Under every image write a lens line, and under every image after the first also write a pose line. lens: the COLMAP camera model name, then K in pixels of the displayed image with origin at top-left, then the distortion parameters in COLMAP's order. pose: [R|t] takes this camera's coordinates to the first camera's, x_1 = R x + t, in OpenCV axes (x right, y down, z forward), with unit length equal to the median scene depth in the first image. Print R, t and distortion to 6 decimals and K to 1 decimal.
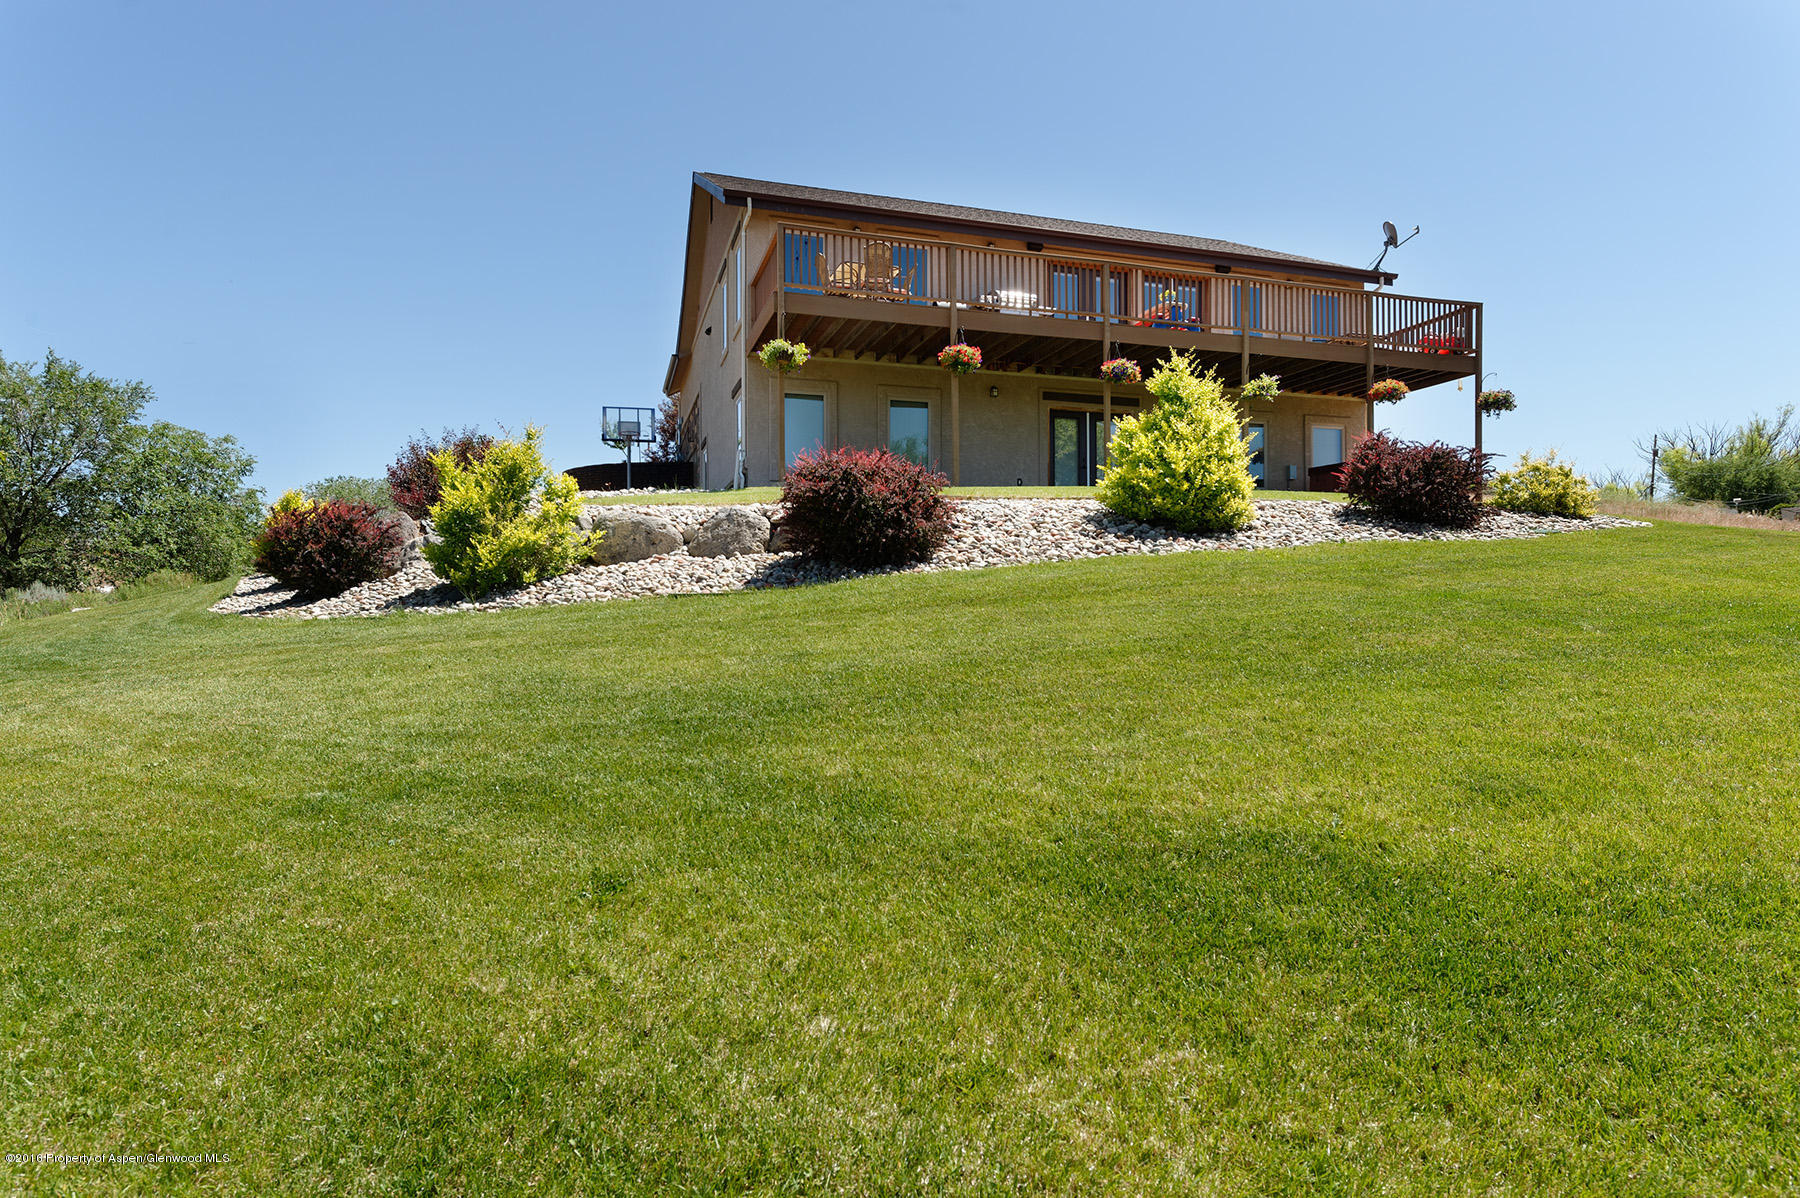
lens RADIAL K [[976.4, 0, 900.5], [0, 976.4, 600.5], [0, 0, 1]] dist [0.003827, 0.001068]
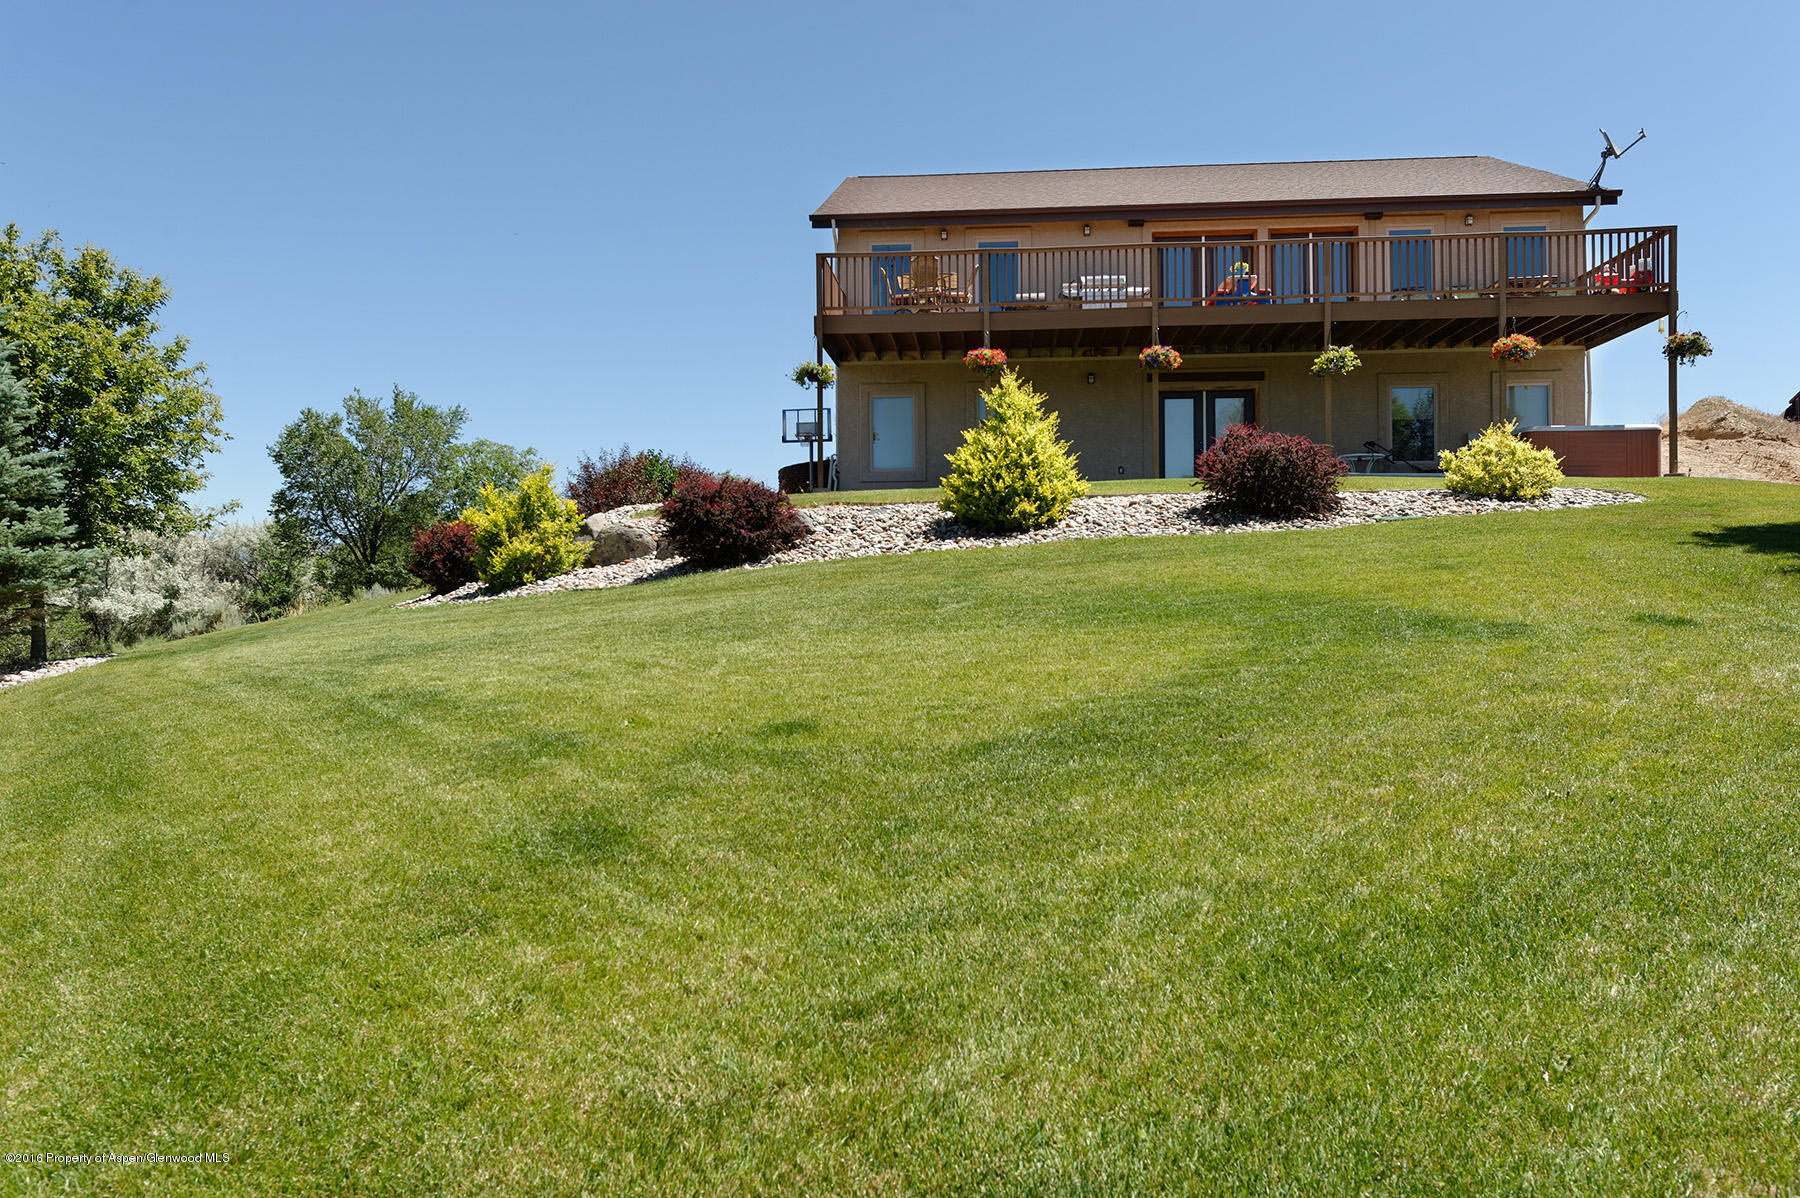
lens RADIAL K [[1250.0, 0, 899.5], [0, 1250.0, 598.9], [0, 0, 1]] dist [-0.004881, 0.004018]
pose [[0.923180, -0.005672, -0.384327, 0.393091], [0.005510, 0.999984, -0.001521, 0.006356], [0.384329, -0.000714, 0.923196, -0.218418]]
